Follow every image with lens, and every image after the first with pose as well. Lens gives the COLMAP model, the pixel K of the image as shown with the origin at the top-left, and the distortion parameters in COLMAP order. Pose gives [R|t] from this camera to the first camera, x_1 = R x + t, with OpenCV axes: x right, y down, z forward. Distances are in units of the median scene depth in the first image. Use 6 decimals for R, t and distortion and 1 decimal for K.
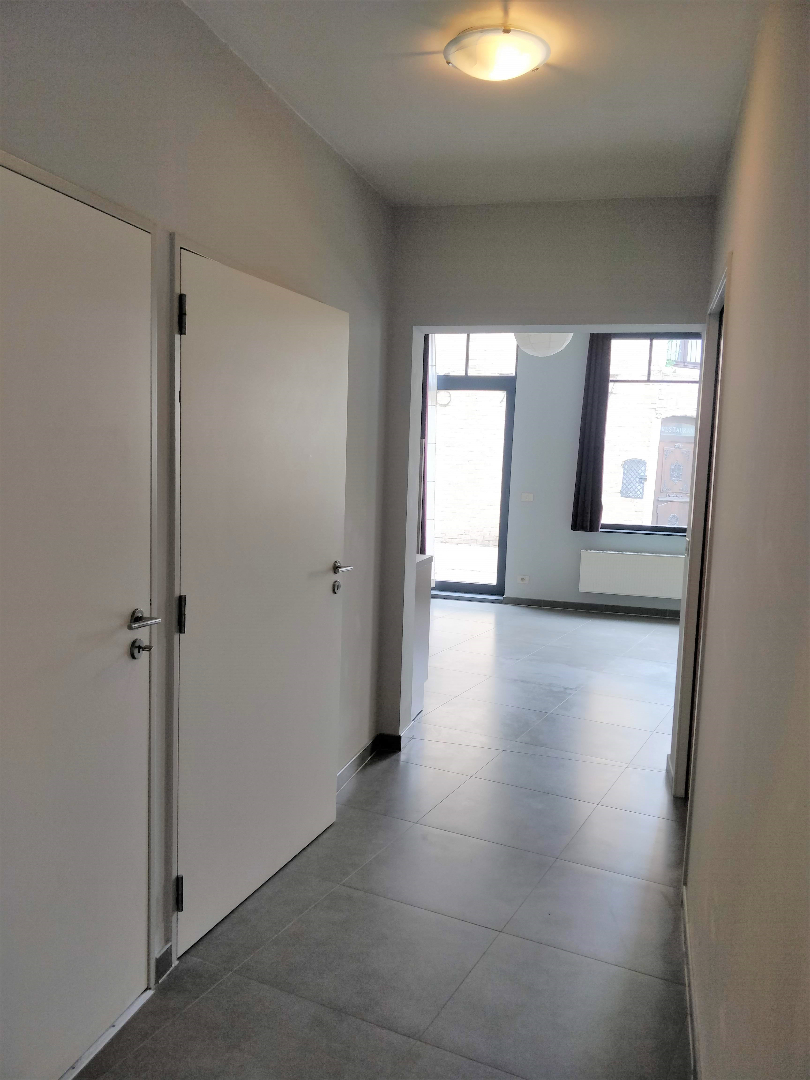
lens RADIAL K [[888.0, 0, 405.0], [0, 888.0, 540.0], [0, 0, 1]] dist [0.074381, -0.101793]
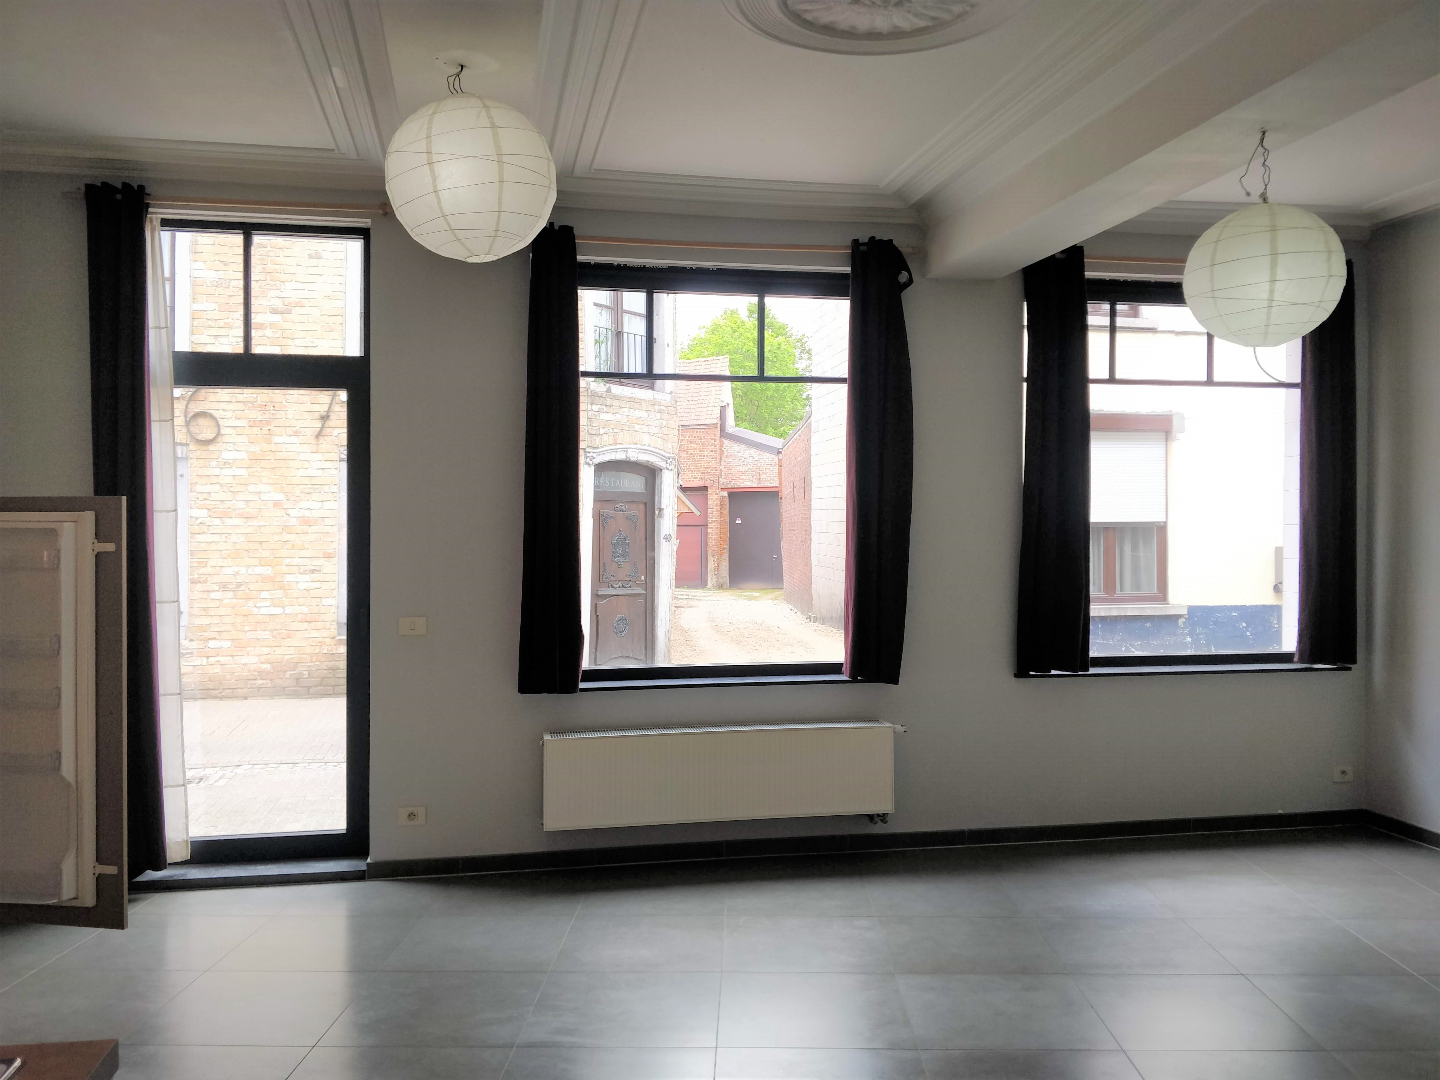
lens RADIAL K [[1178.0, 0, 720.0], [0, 1178.0, 540.0], [0, 0, 1]] dist [0.053872, -0.091103]
pose [[0.903425, -0.041682, 0.426716, 0.026908], [0.077621, 0.994718, -0.067171, -0.038341], [-0.421662, 0.093806, 0.901888, 0.394169]]
